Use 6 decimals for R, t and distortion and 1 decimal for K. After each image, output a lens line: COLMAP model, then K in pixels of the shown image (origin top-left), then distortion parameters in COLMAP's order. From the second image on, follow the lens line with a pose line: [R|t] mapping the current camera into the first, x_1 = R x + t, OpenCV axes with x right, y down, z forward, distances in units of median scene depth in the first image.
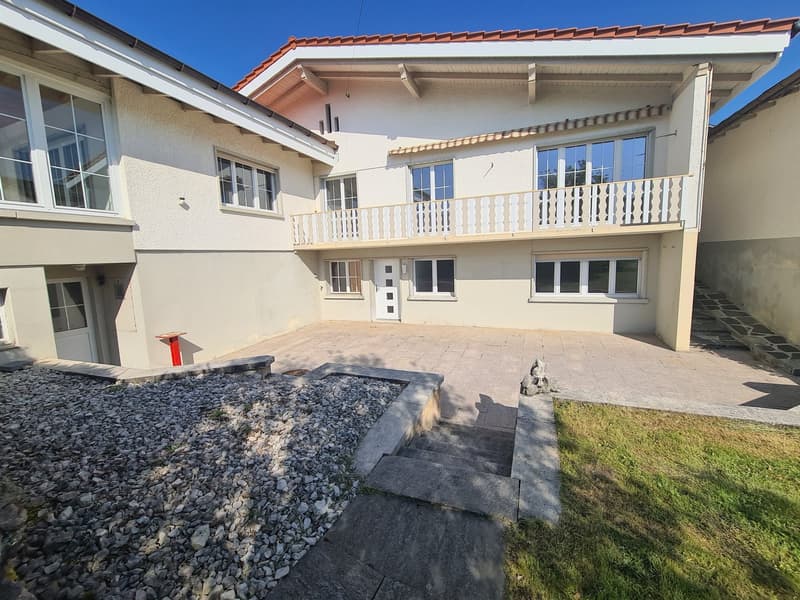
lens RADIAL K [[329.9, 0, 402.1], [0, 329.9, 296.7], [0, 0, 1]] dist [0.000488, 0.000068]
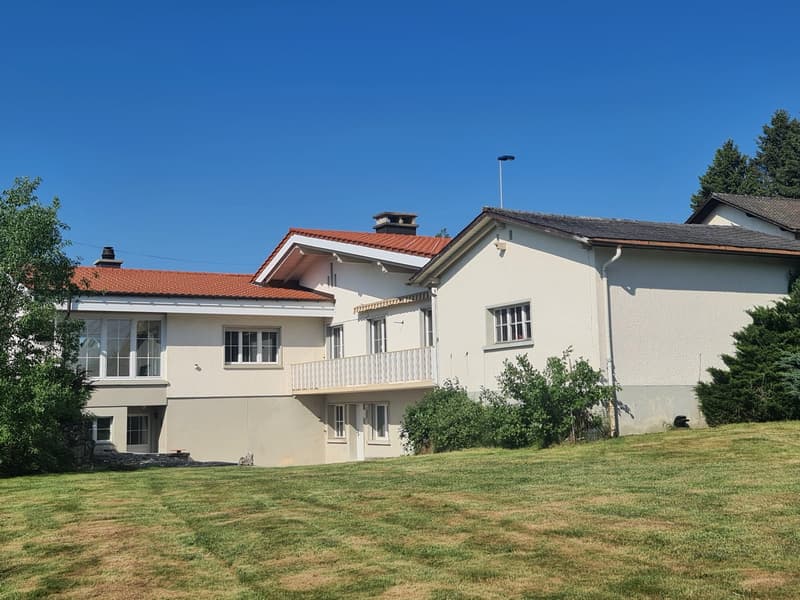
lens RADIAL K [[974.8, 0, 399.2], [0, 974.8, 299.1], [0, 0, 1]] dist [0.024399, 0.033922]
pose [[0.775197, -0.053824, -0.629423, 2.291305], [-0.078227, 0.980516, -0.180190, 0.120968], [0.626858, 0.188921, 0.755882, -1.493835]]
